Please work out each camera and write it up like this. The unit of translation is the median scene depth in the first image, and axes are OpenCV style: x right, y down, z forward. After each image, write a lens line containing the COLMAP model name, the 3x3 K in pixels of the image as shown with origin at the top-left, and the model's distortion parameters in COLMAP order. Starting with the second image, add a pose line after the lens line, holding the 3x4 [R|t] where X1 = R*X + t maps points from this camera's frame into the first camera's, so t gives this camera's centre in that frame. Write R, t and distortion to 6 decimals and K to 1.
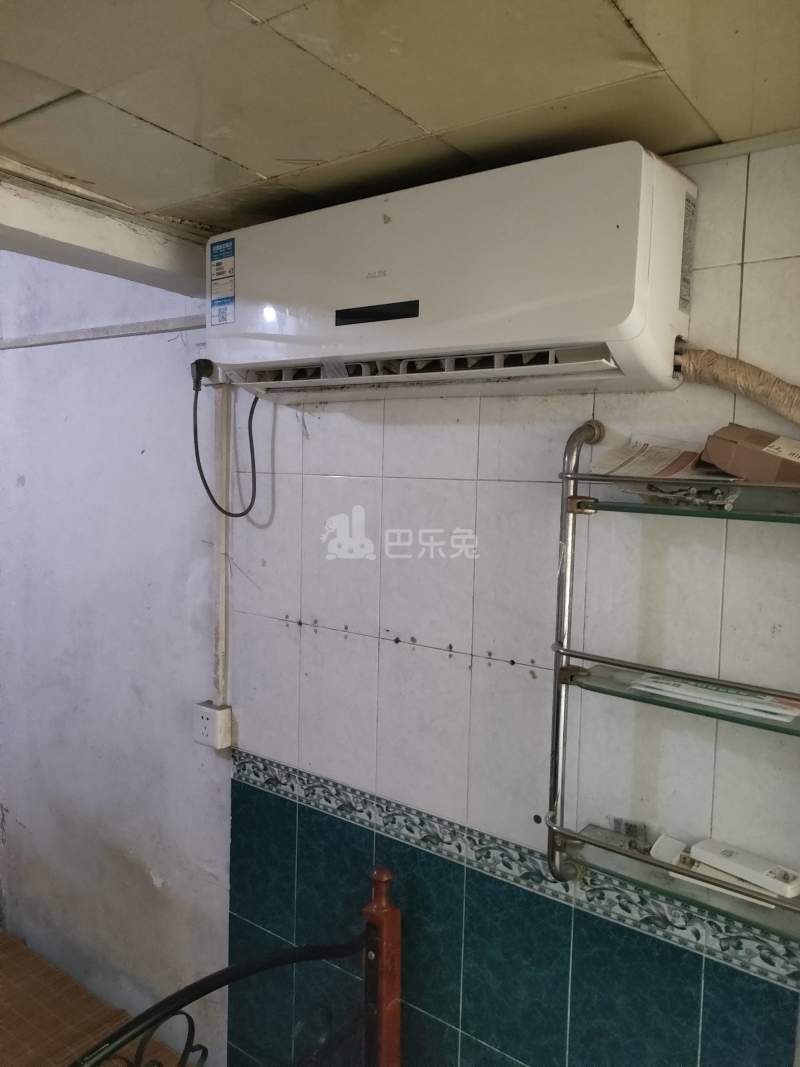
lens RADIAL K [[775.7, 0, 400.0], [0, 775.7, 533.5], [0, 0, 1]] dist [0.071686, -0.086947]
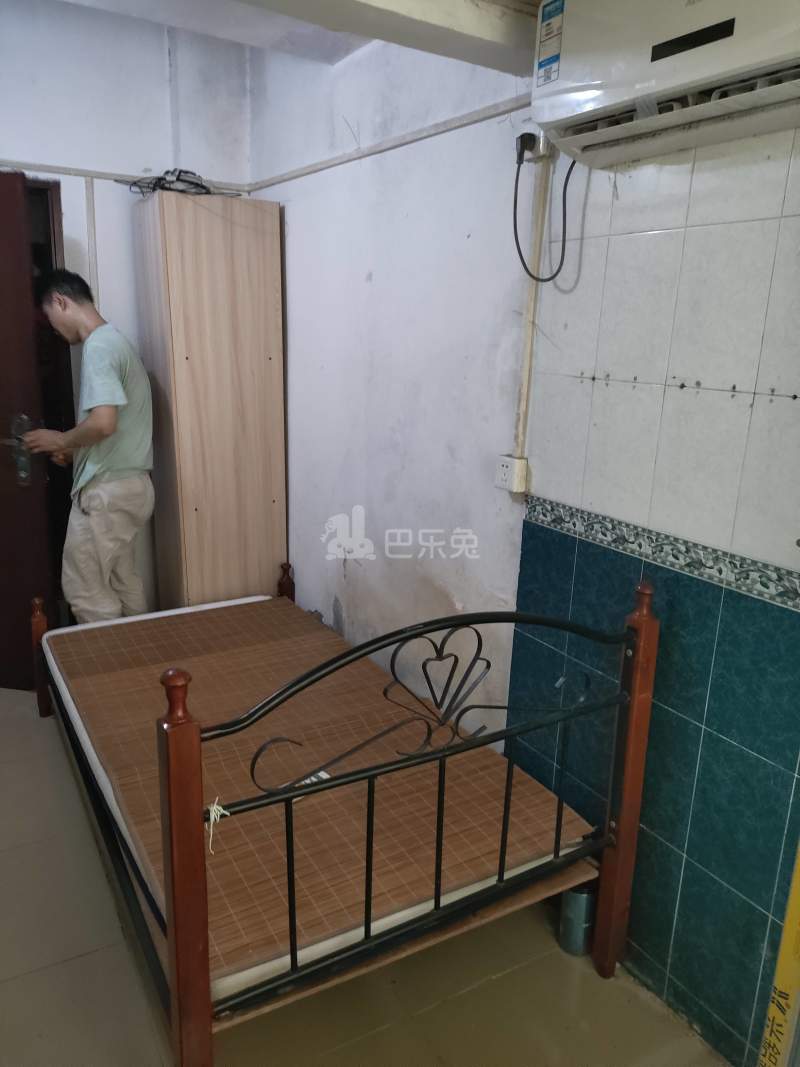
lens RADIAL K [[775.7, 0, 400.0], [0, 775.7, 533.5], [0, 0, 1]] dist [0.071686, -0.086947]
pose [[0.923007, 0.107967, -0.369325, 0.054716], [-0.048007, 0.984640, 0.167868, 0.165111], [0.381776, -0.137213, 0.914013, -0.165671]]
